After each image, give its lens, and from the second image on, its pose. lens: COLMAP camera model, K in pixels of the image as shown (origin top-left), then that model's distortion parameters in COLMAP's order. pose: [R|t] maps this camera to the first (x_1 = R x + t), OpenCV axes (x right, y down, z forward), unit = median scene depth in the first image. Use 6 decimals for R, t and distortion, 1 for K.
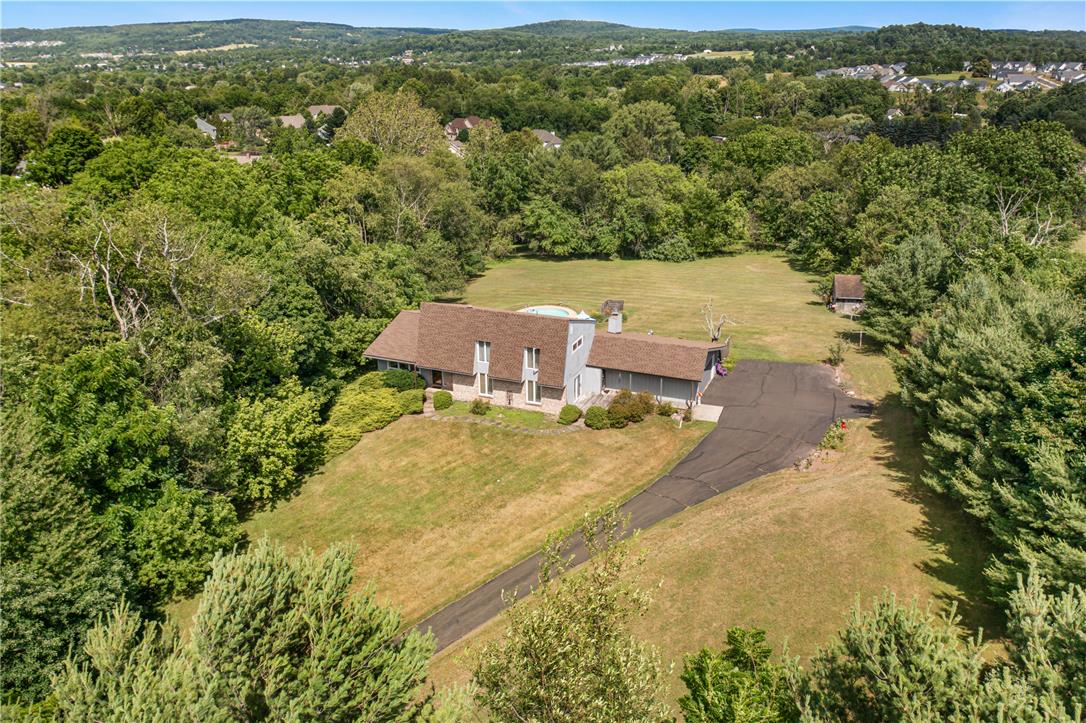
lens RADIAL K [[866.4, 0, 543.0], [0, 866.4, 361.5], [0, 0, 1]] dist [0.002806, 0.004147]
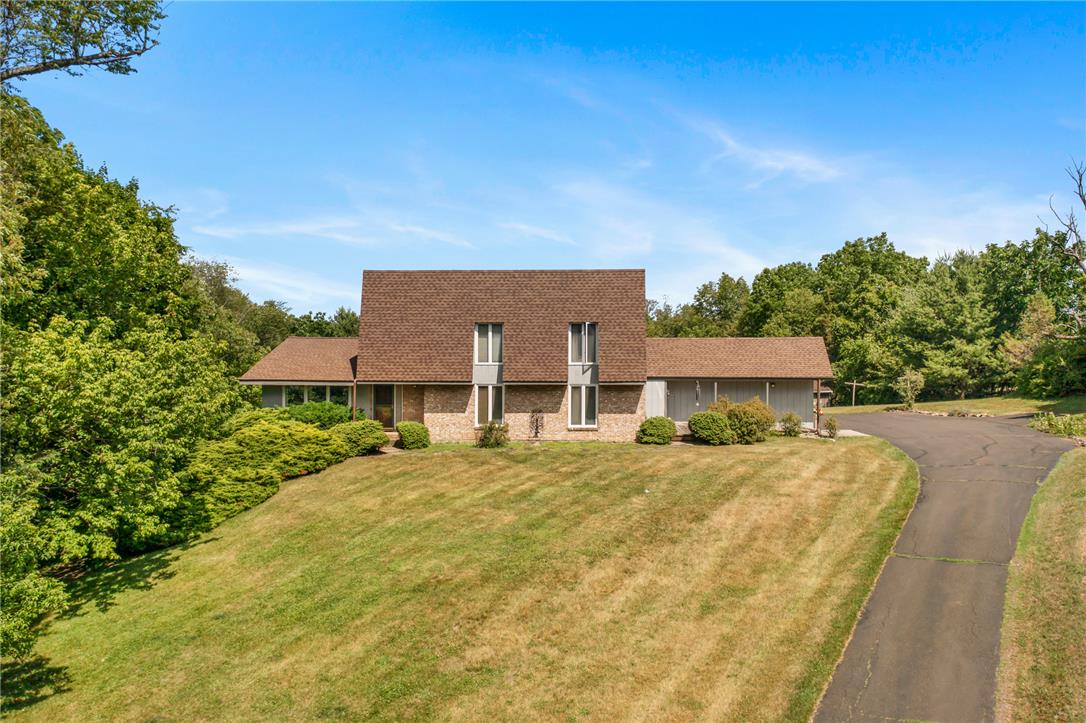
lens RADIAL K [[861.2, 0, 545.1], [0, 861.2, 358.8], [0, 0, 1]] dist [-0.006955, 0.003043]
pose [[0.938666, 0.004148, 0.344803, -0.162963], [0.112882, 0.941136, -0.318624, 0.130328], [-0.325828, 0.338004, 0.882944, 0.352965]]
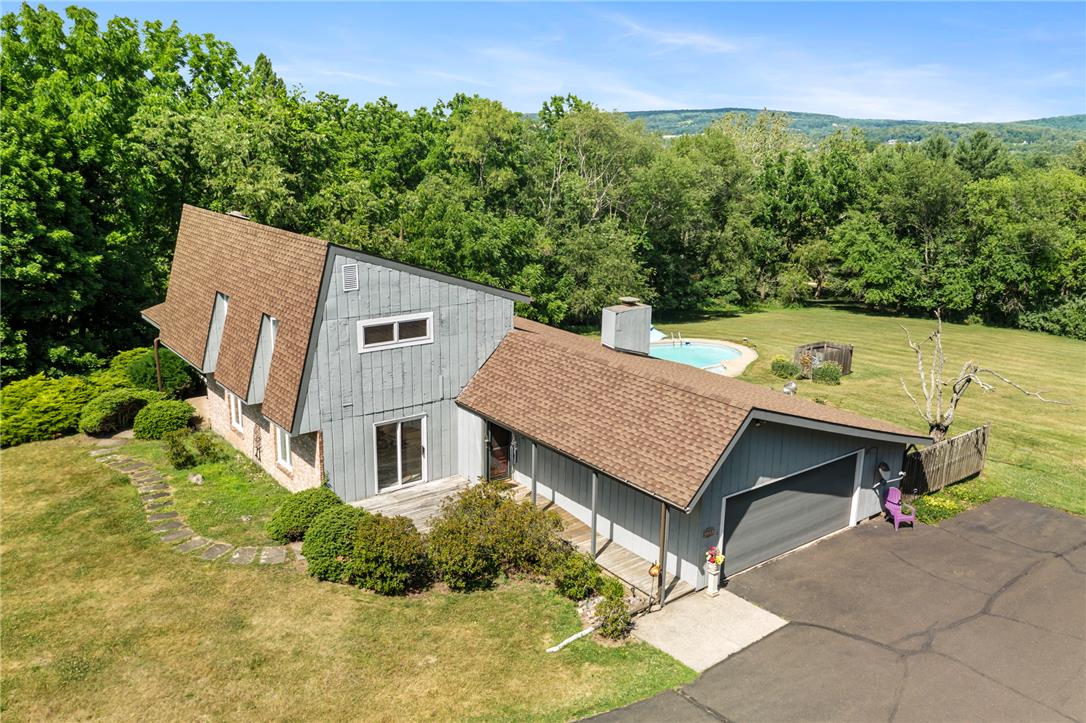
lens RADIAL K [[866.4, 0, 543.0], [0, 866.4, 361.5], [0, 0, 1]] dist [0.002806, 0.004147]
pose [[0.859091, 0.153867, -0.488148, 0.190485], [-0.204005, 0.977647, -0.050869, -0.000224], [0.469410, 0.143286, 0.871277, 0.504331]]
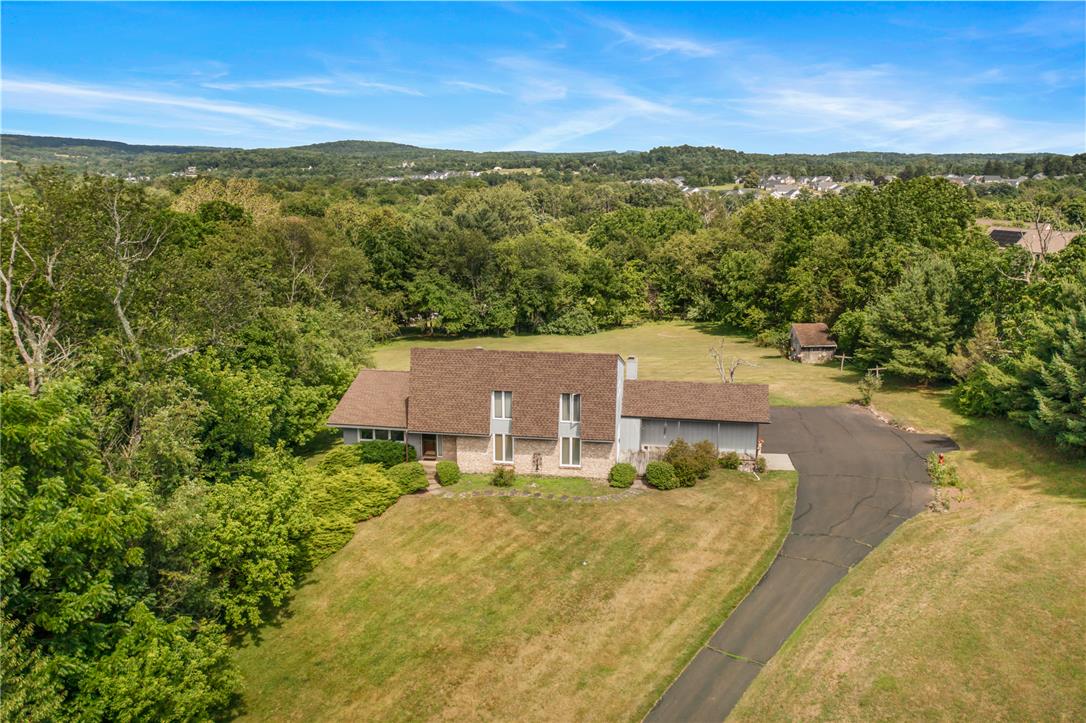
lens RADIAL K [[861.2, 0, 545.1], [0, 861.2, 358.8], [0, 0, 1]] dist [-0.006955, 0.003043]
pose [[0.969845, -0.045409, 0.239455, -0.152681], [0.076897, 0.989318, -0.123840, 0.033174], [-0.231274, 0.138519, 0.962977, 0.174077]]
